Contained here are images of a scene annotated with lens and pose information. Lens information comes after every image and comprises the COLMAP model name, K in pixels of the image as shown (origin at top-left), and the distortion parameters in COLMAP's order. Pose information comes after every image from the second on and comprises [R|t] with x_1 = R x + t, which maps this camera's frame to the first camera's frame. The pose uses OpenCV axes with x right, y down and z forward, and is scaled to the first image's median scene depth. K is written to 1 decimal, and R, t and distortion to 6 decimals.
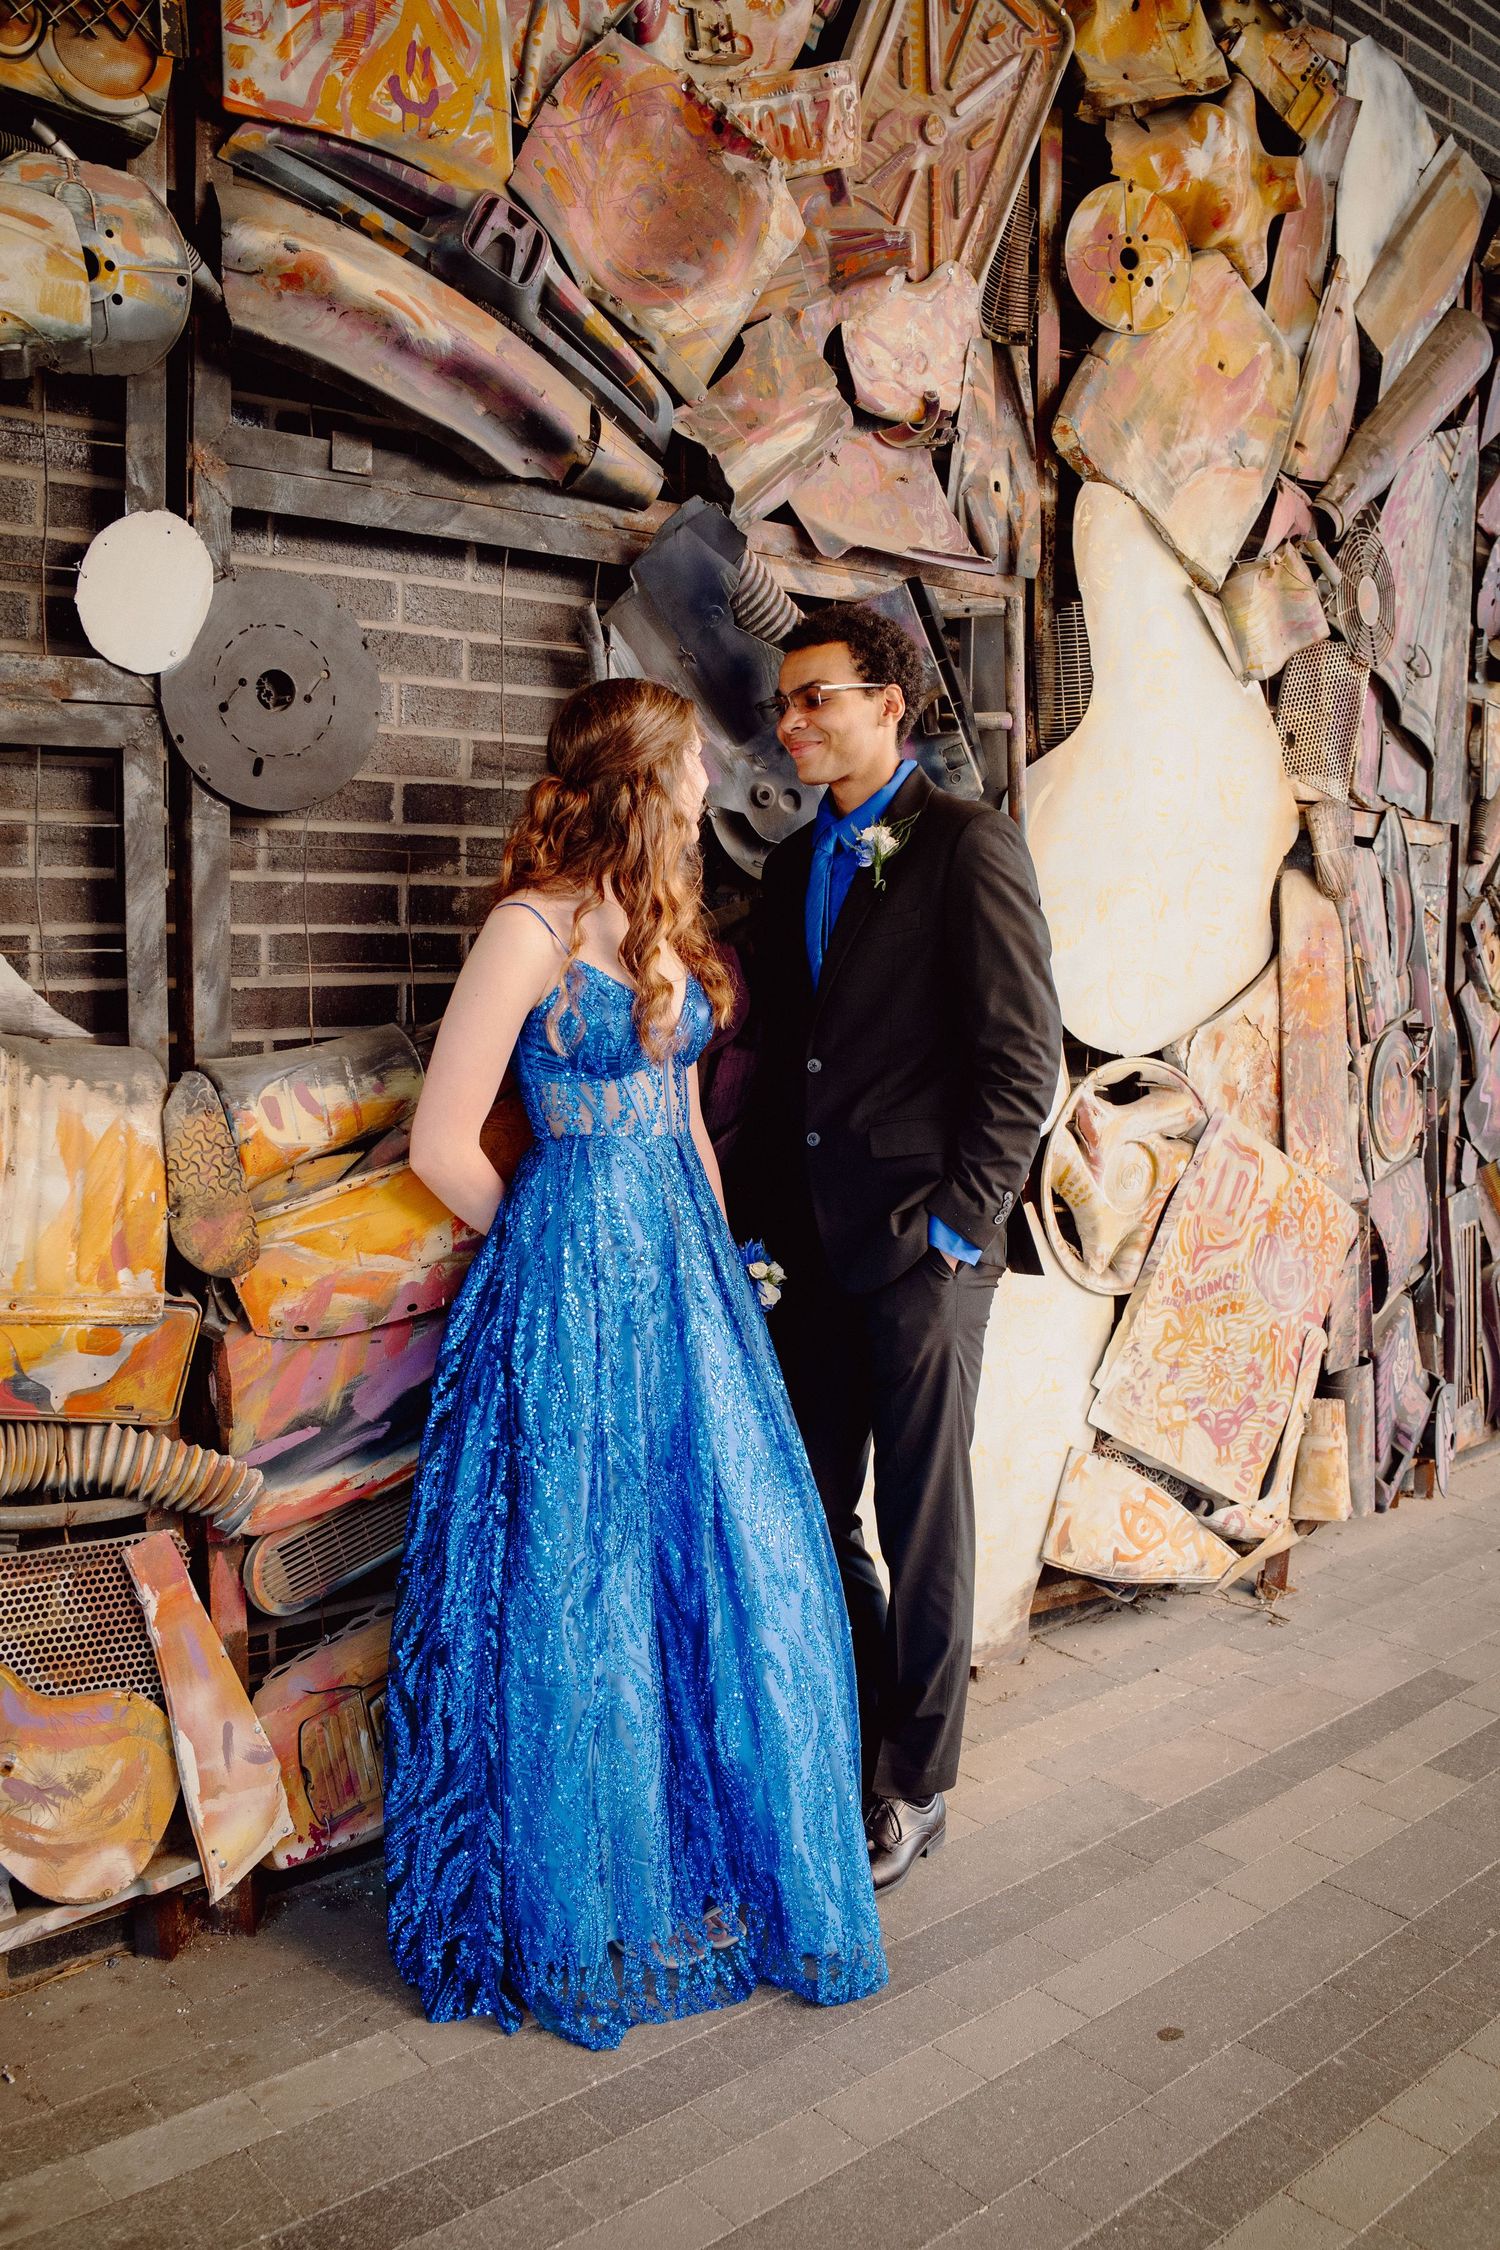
lens RADIAL K [[1841.2, 0, 741.5], [0, 1841.2, 1111.8], [0, 0, 1]] dist [-0.180752, 0.119529]
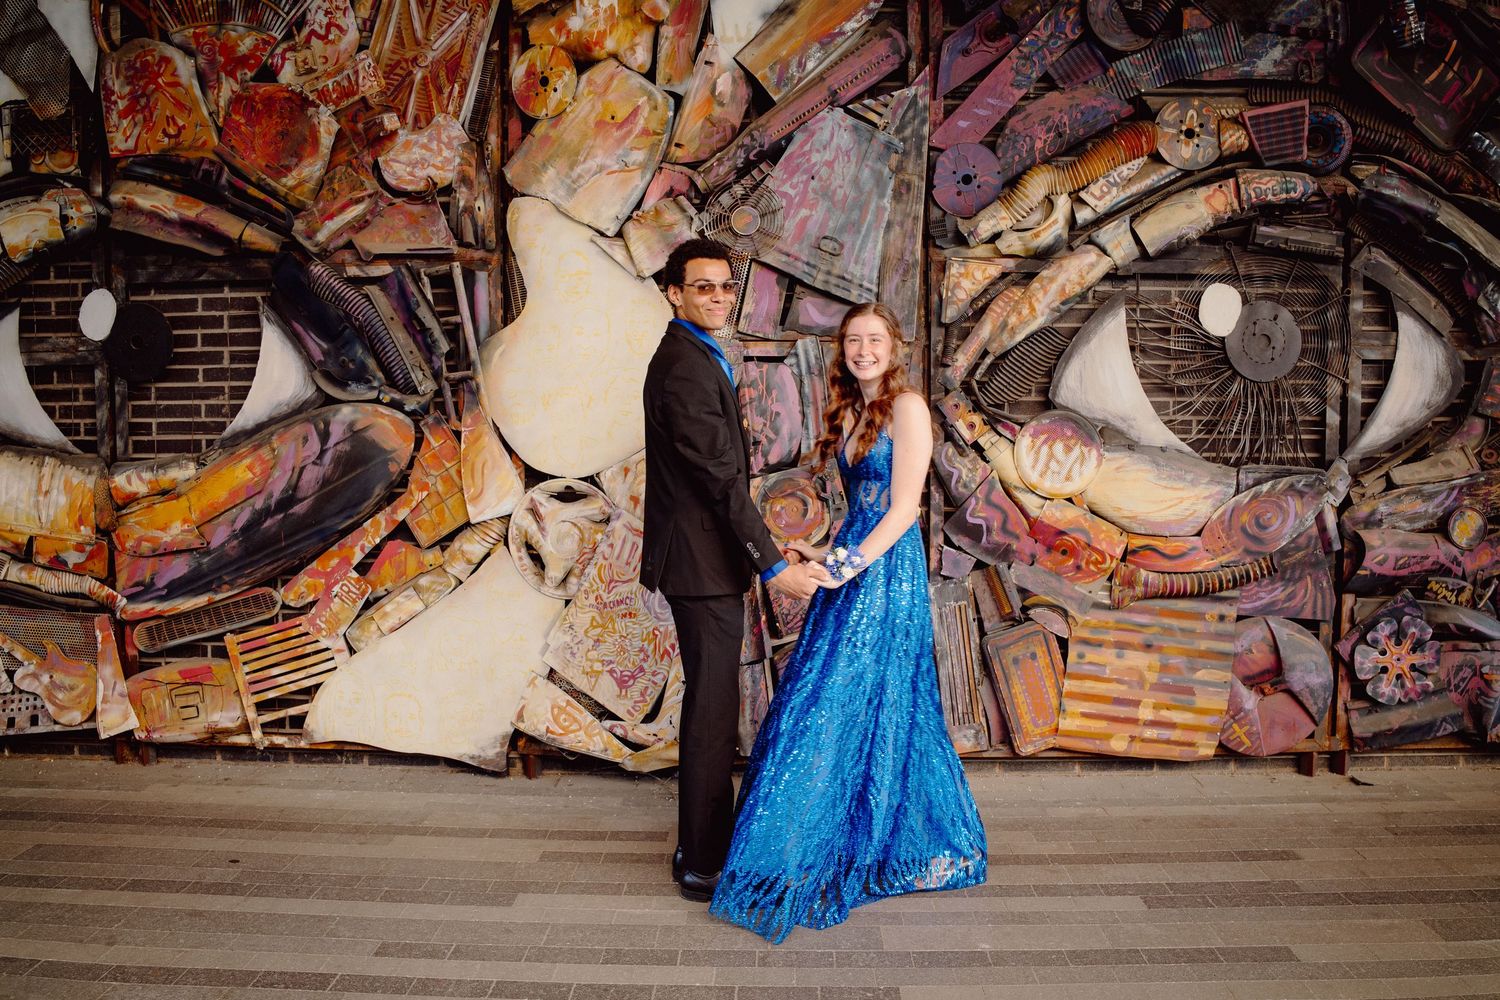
lens RADIAL K [[1238.2, 0, 754.2], [0, 1238.2, 503.1], [0, 0, 1]] dist [-0.181314, 0.121992]
pose [[0.745002, 0.035540, -0.666115, 1.337711], [-0.058292, 0.998228, -0.011935, 0.001056], [0.664510, 0.047720, 0.745754, 0.151019]]
